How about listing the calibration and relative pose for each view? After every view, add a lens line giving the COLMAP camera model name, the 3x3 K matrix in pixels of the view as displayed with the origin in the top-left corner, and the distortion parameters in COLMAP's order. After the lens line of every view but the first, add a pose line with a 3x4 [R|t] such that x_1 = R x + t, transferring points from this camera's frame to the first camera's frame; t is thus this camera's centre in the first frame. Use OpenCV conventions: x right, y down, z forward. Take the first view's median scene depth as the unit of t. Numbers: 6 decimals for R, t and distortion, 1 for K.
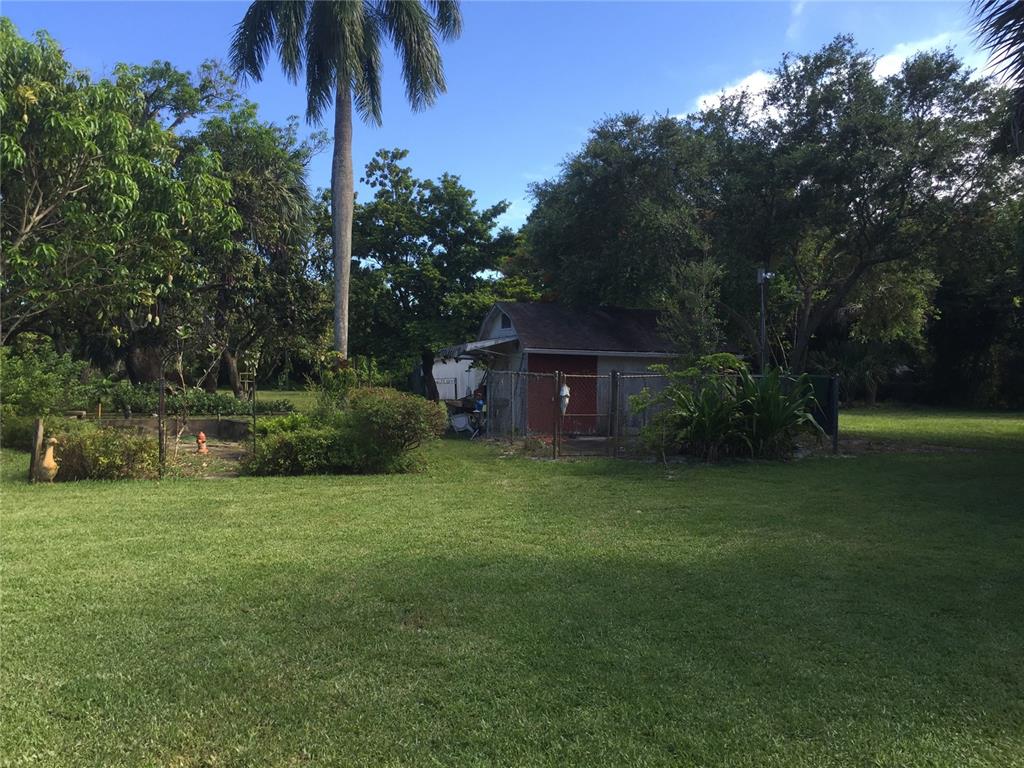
lens RADIAL K [[864.7, 0, 527.2], [0, 864.7, 370.0], [0, 0, 1]] dist [0.072681, 0.000304]
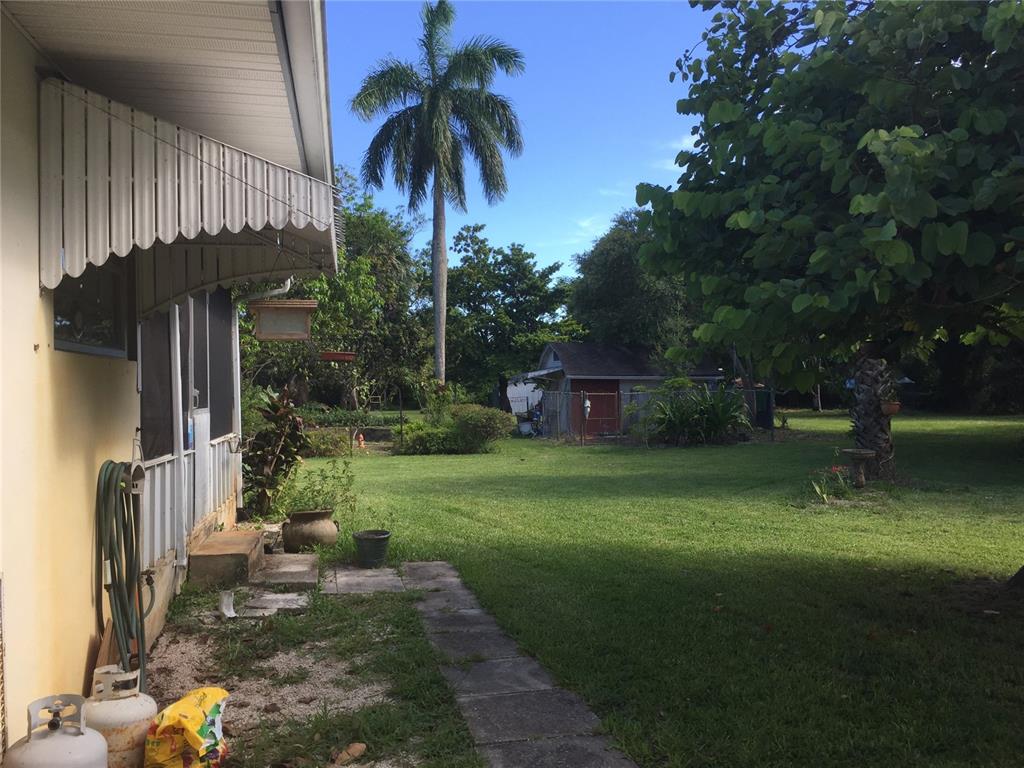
lens RADIAL K [[869.9, 0, 512.0], [0, 869.9, 384.0], [0, 0, 1]] dist [0.074878, -0.104538]
pose [[0.993811, -0.023049, -0.108666, 0.046004], [0.022472, 0.999726, -0.006531, -0.002337], [0.108787, 0.004048, 0.994057, -0.340414]]
